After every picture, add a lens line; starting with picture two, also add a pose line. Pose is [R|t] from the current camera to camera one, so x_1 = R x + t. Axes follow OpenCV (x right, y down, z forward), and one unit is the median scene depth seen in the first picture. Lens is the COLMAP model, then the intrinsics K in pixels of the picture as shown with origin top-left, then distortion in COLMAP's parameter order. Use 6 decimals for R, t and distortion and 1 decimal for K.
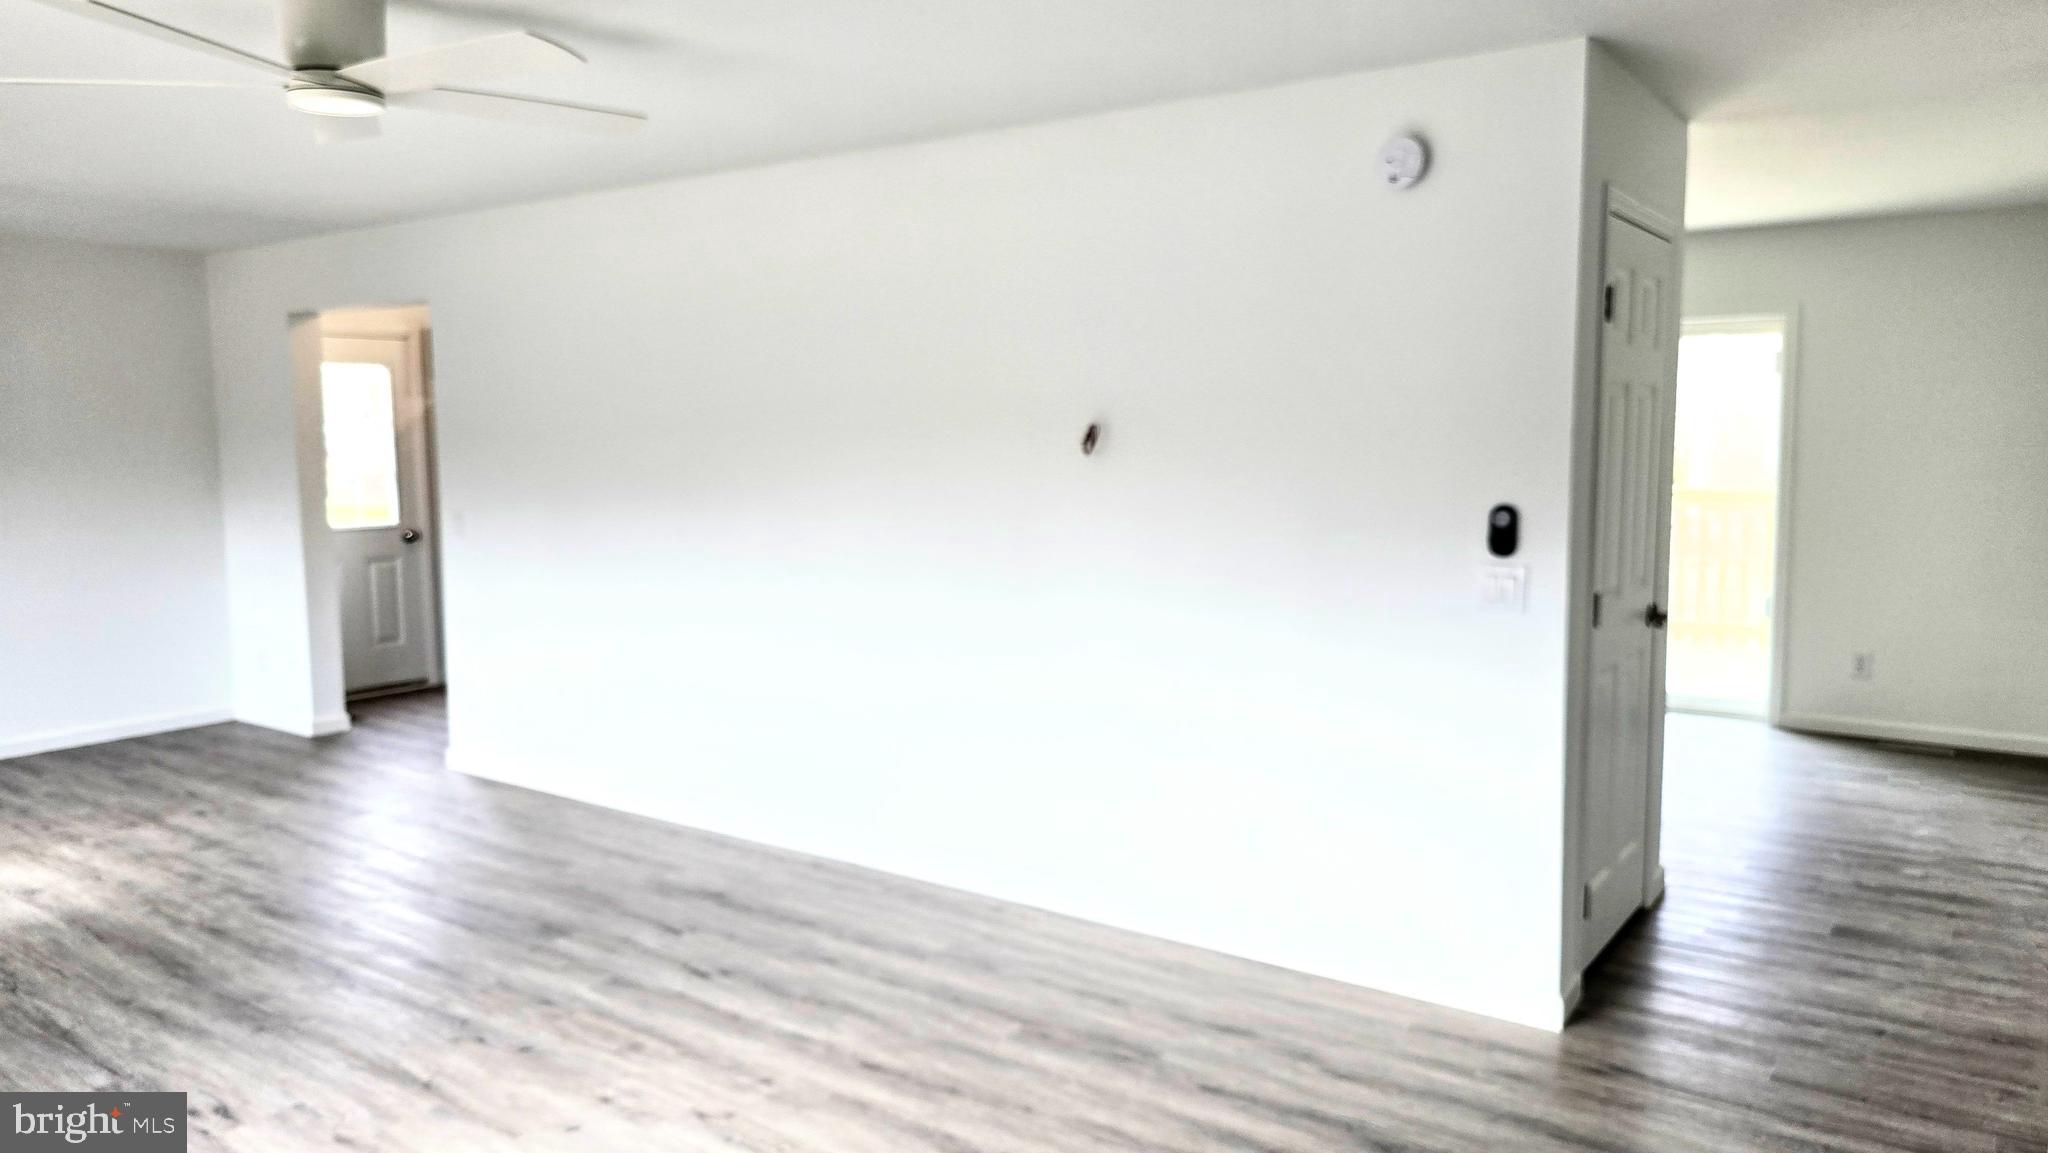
lens RADIAL K [[1376.0, 0, 1009.2], [0, 1376.0, 582.3], [0, 0, 1]] dist [0.033980, -0.015404]
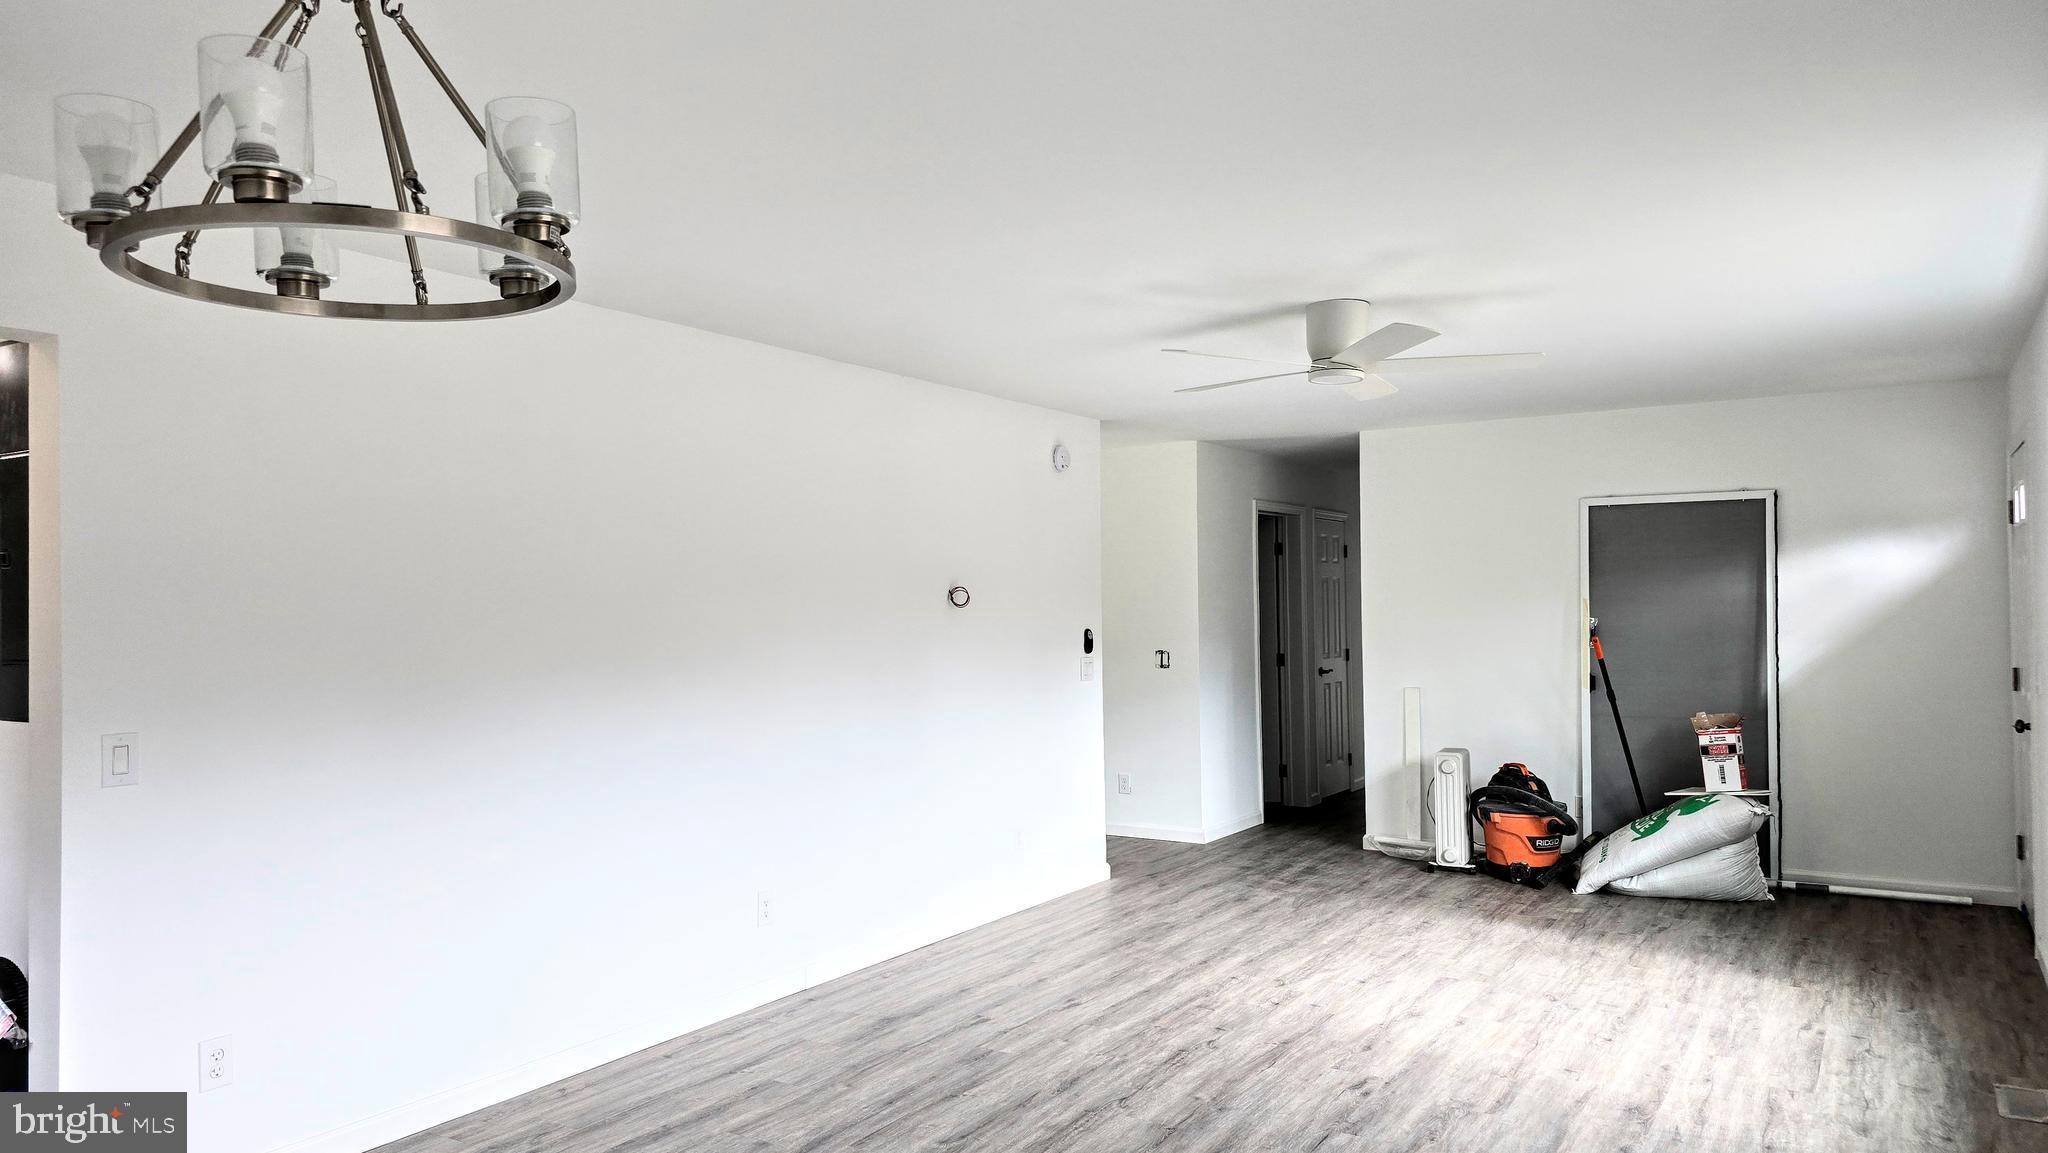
lens RADIAL K [[1376.0, 0, 1008.9], [0, 1376.0, 581.0], [0, 0, 1]] dist [0.033980, -0.015404]
pose [[-0.055750, 0.033511, 0.997882, -1.701677], [0.130627, 0.991091, -0.025985, -0.088935], [-0.989863, 0.128901, -0.059631, 1.228761]]
